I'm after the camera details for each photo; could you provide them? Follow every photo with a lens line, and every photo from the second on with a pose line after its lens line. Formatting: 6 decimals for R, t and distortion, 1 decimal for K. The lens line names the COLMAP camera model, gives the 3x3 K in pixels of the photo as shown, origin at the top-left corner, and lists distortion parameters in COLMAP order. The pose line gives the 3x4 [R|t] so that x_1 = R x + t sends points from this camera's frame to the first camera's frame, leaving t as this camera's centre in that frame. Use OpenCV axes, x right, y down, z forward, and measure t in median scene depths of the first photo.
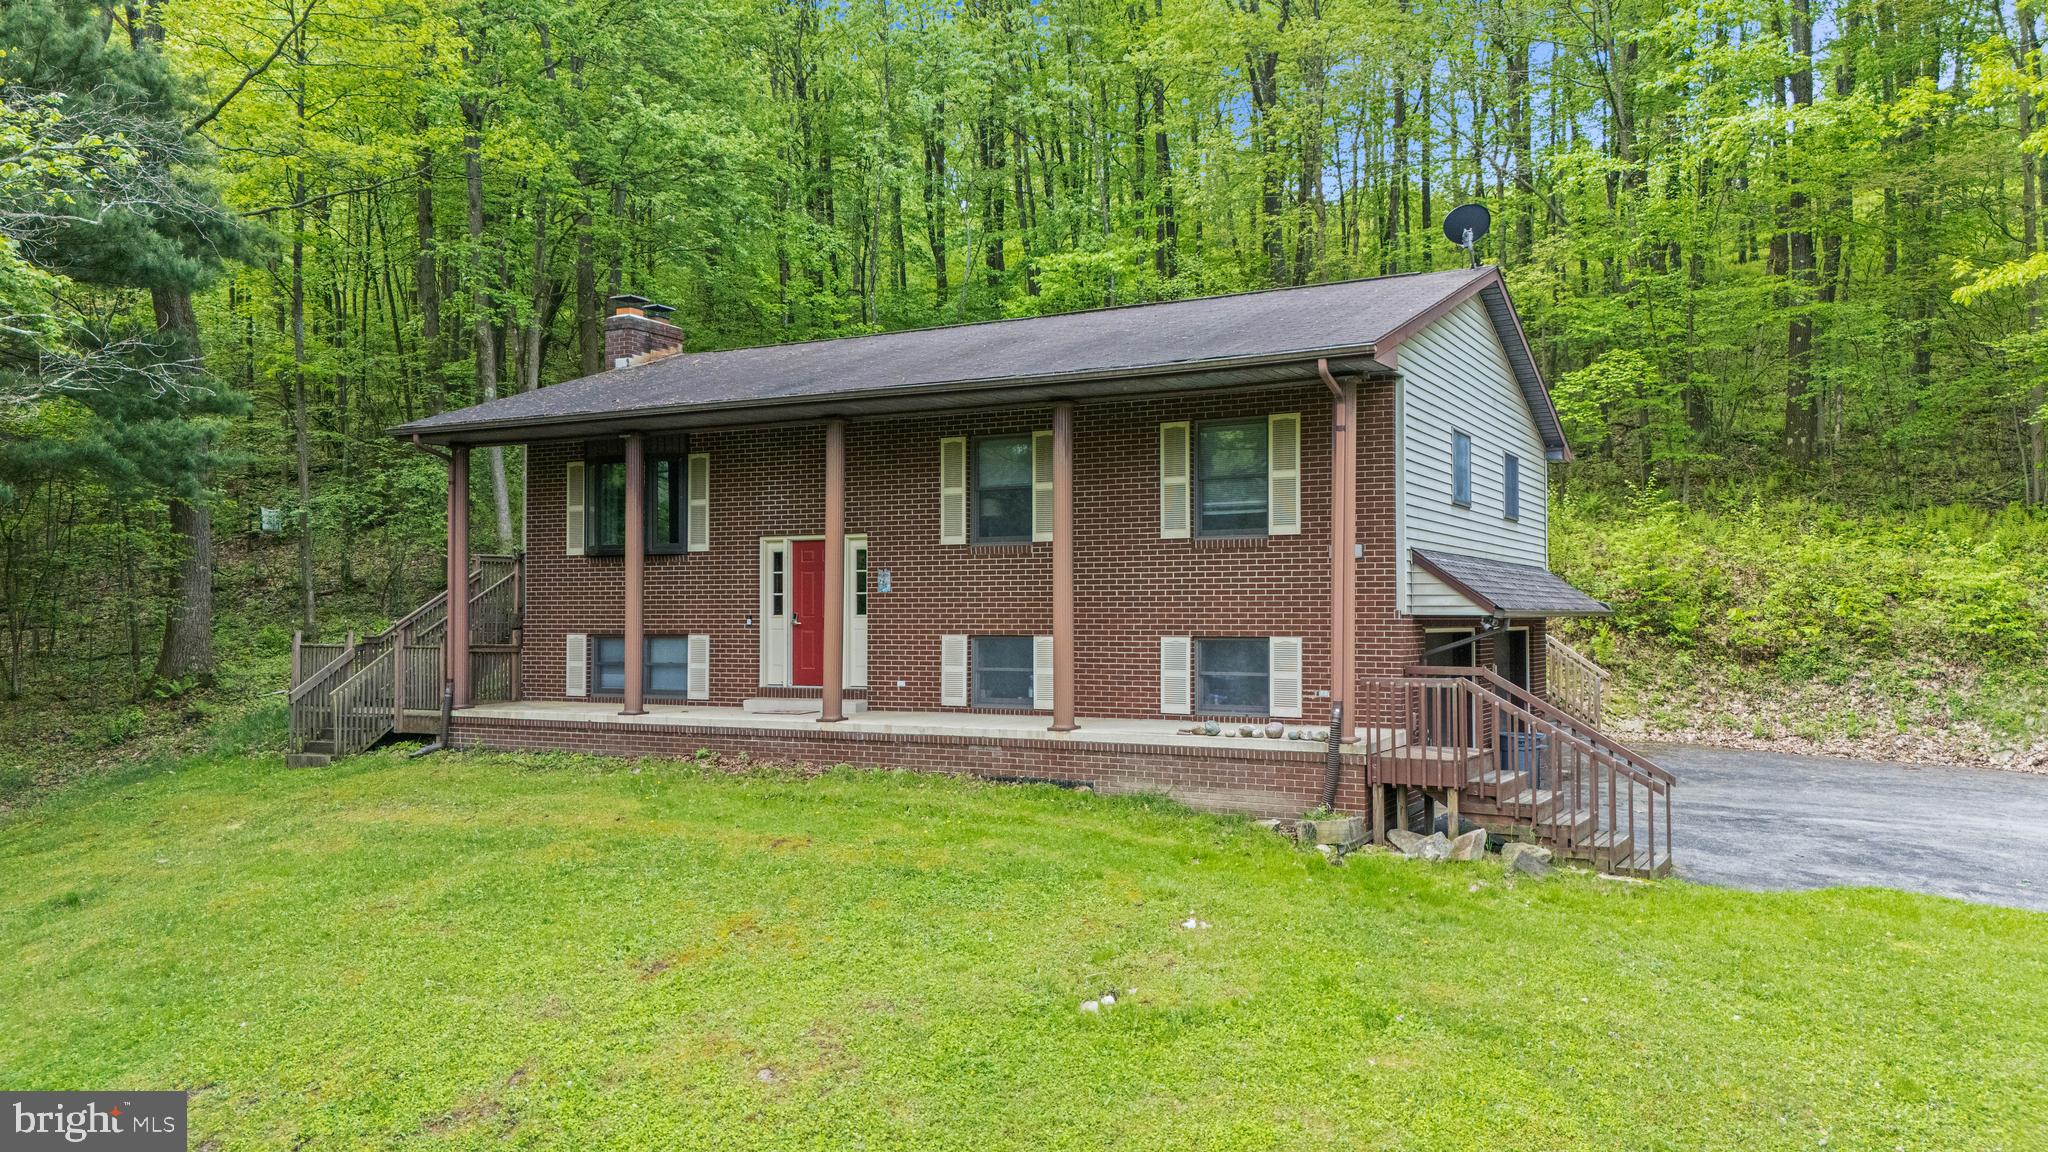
lens RADIAL K [[1497.6, 0, 1024.0], [0, 1497.6, 576.0], [0, 0, 1]] dist [0.217852, -0.001381]
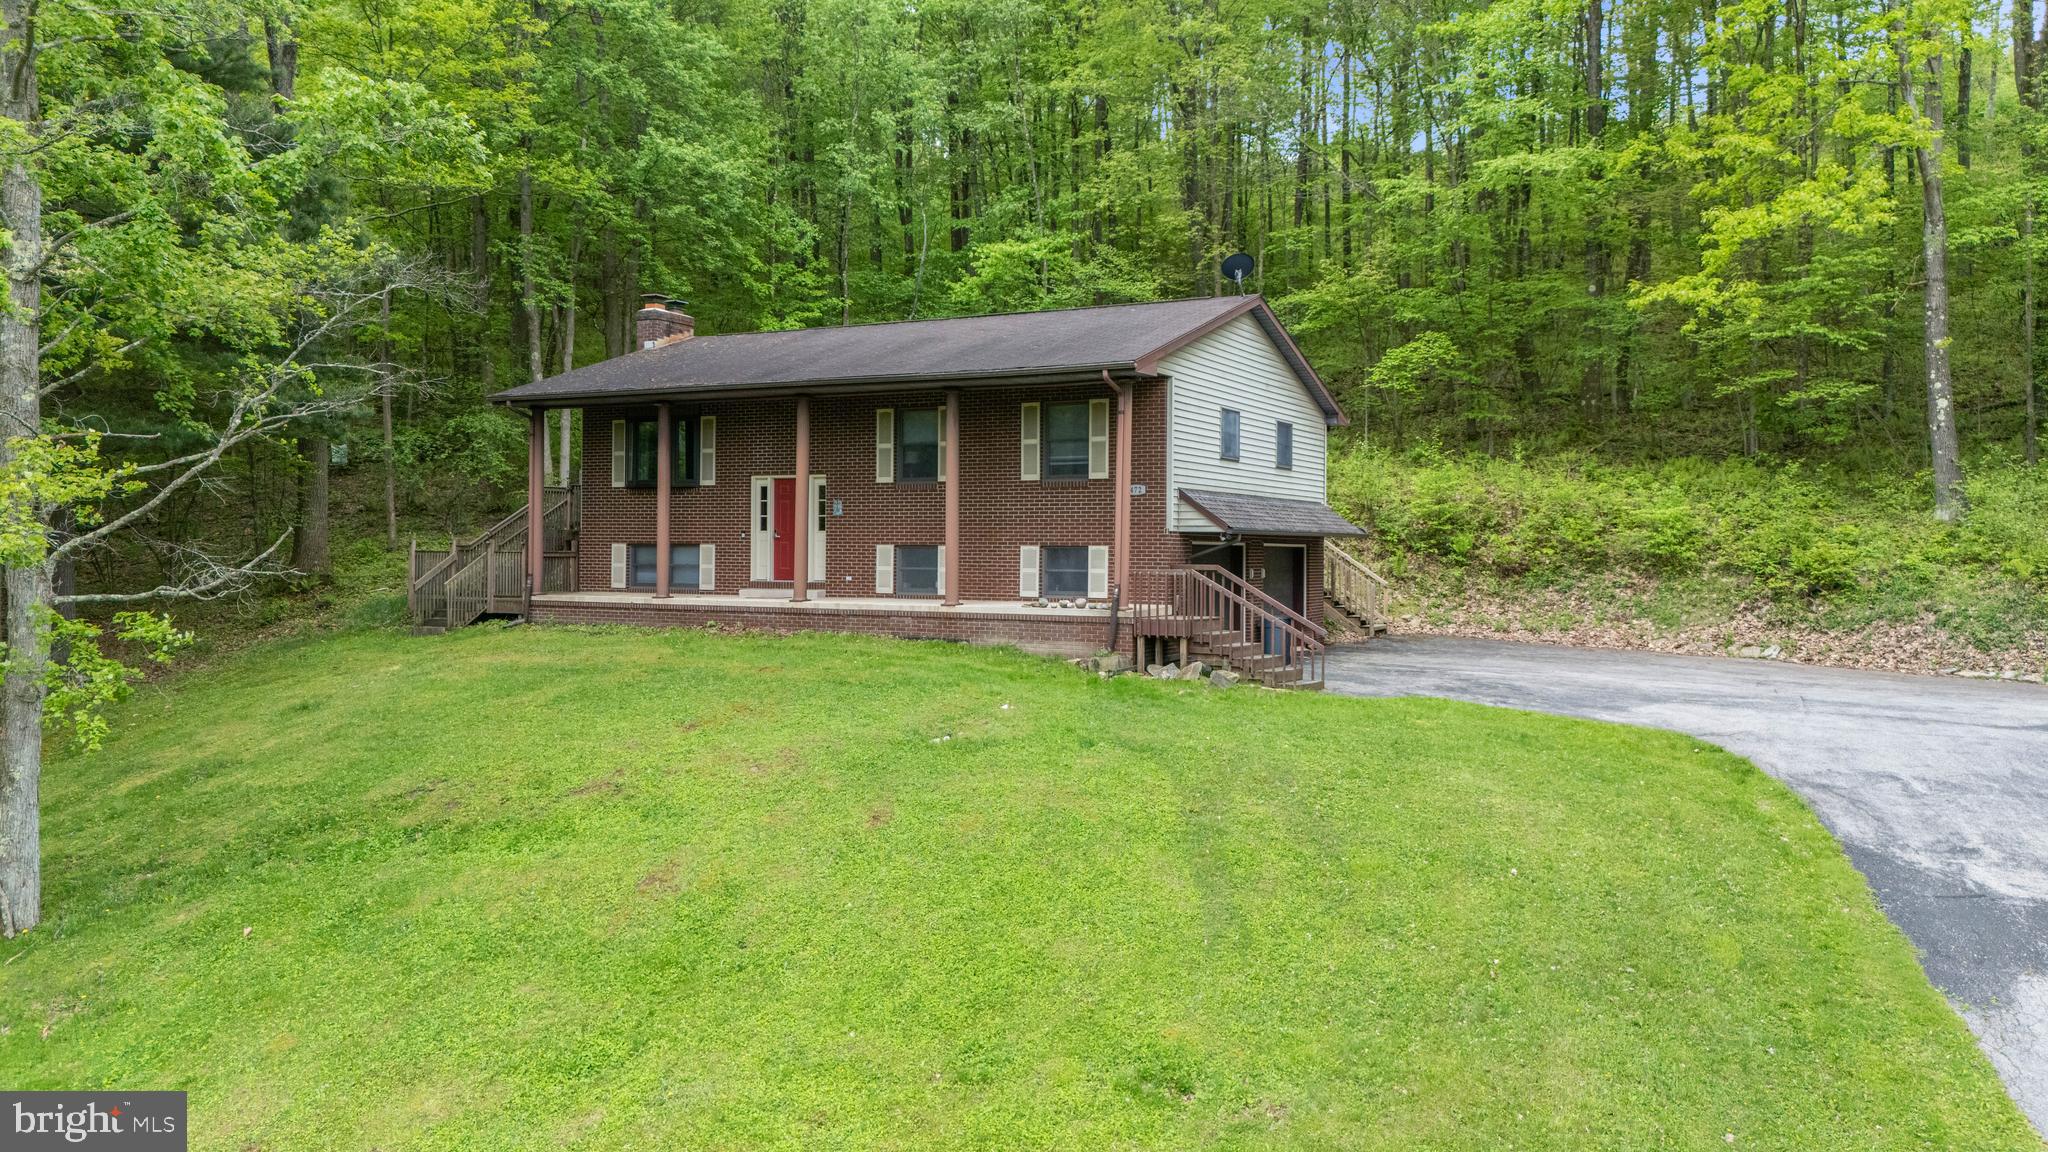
lens RADIAL K [[1489.9, 0, 1014.9], [0, 1489.9, 533.0], [0, 0, 1]] dist [0.290646, -0.000205]
pose [[0.999963, 0.008518, 0.001213, 0.076164], [-0.008536, 0.999850, 0.015060, 0.004856], [-0.001084, -0.015069, 0.999886, -0.442189]]
